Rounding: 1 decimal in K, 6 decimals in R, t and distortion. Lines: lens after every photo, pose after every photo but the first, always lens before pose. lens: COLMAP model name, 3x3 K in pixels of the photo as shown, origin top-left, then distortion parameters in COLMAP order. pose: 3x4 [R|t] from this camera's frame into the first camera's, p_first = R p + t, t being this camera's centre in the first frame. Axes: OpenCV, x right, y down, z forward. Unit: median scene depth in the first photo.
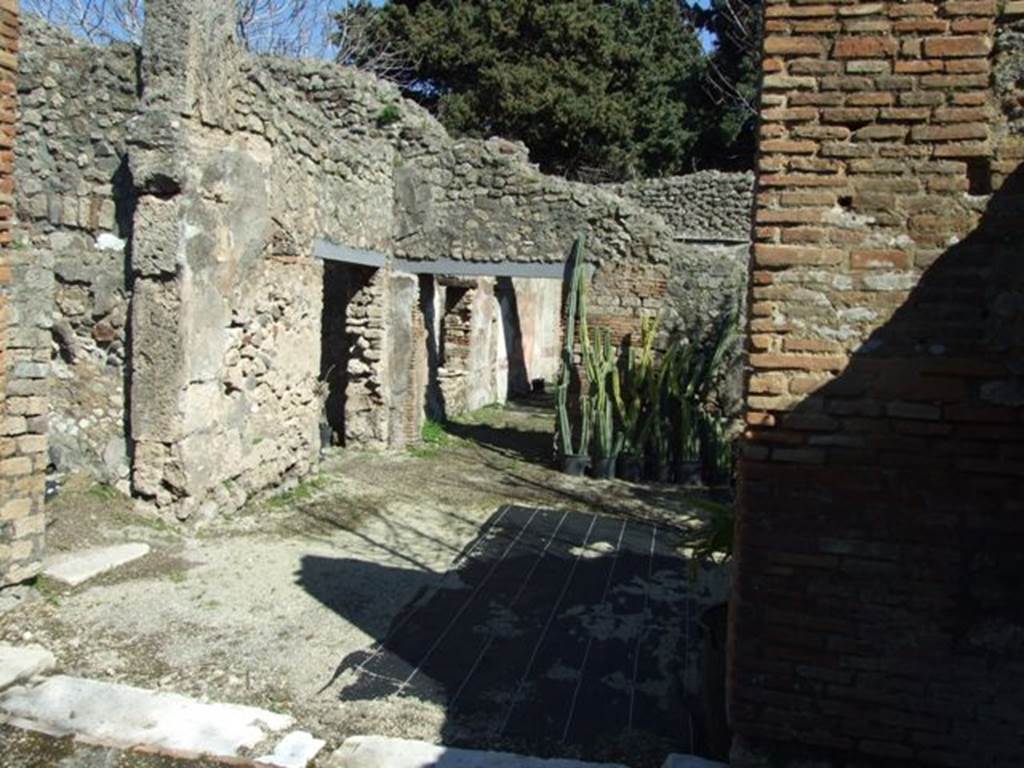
lens RADIAL K [[805.8, 0, 514.0], [0, 805.8, 362.5], [0, 0, 1]] dist [-0.052969, 0.050186]
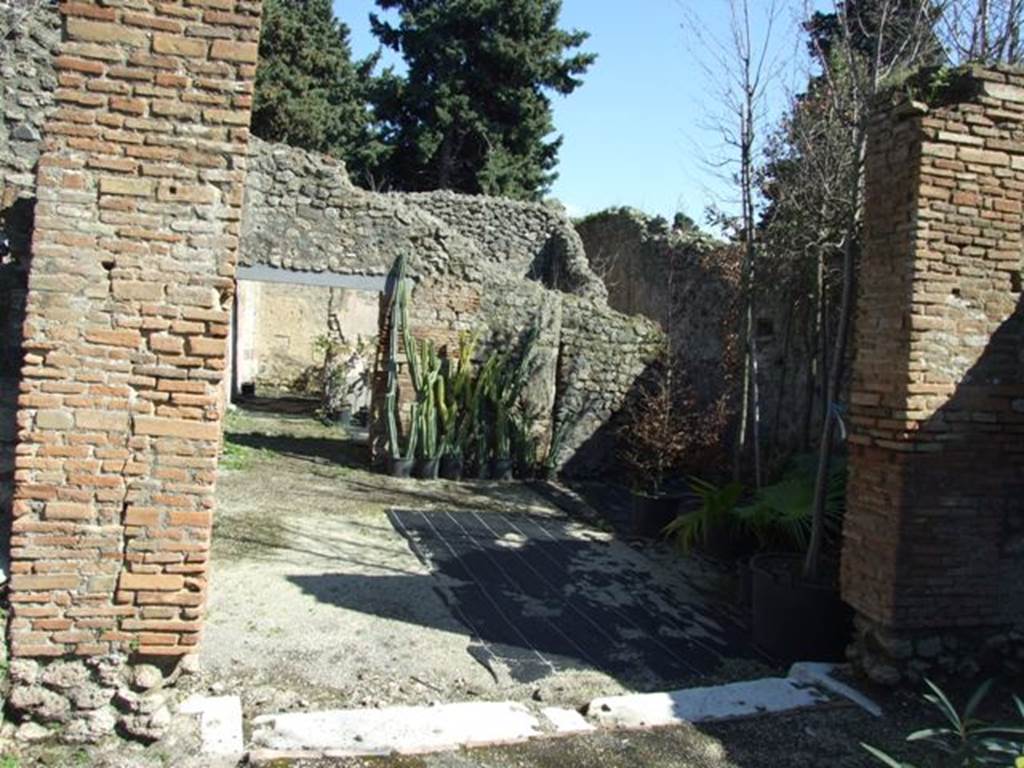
lens RADIAL K [[805.8, 0, 513.5], [0, 805.8, 362.3], [0, 0, 1]] dist [-0.052969, 0.050186]
pose [[0.875710, -0.001364, 0.482836, -0.390132], [-0.000413, 0.999994, 0.003575, -0.020421], [-0.482838, -0.003330, 0.875703, 0.001549]]
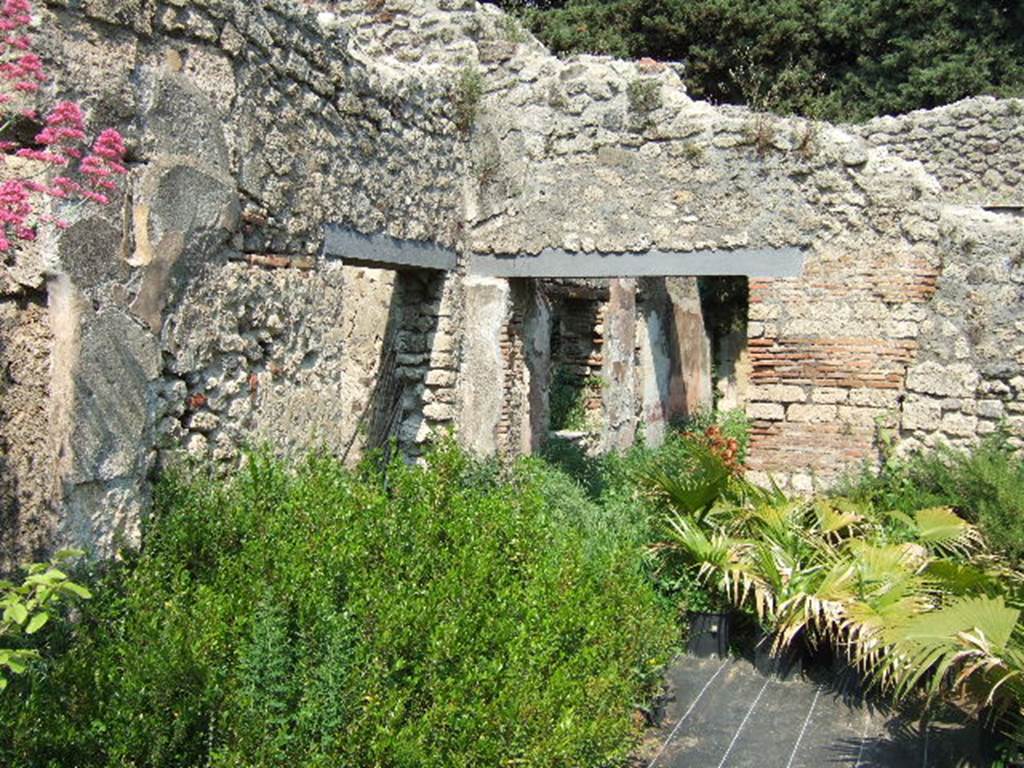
lens RADIAL K [[1073.9, 0, 492.5], [0, 1073.9, 376.8], [0, 0, 1]] dist [-0.067349, 0.000000]
pose [[0.985867, -0.028973, -0.165006, 0.002136], [0.024916, 0.999335, -0.026607, -0.018778], [0.165667, 0.022120, 0.985934, 0.260024]]
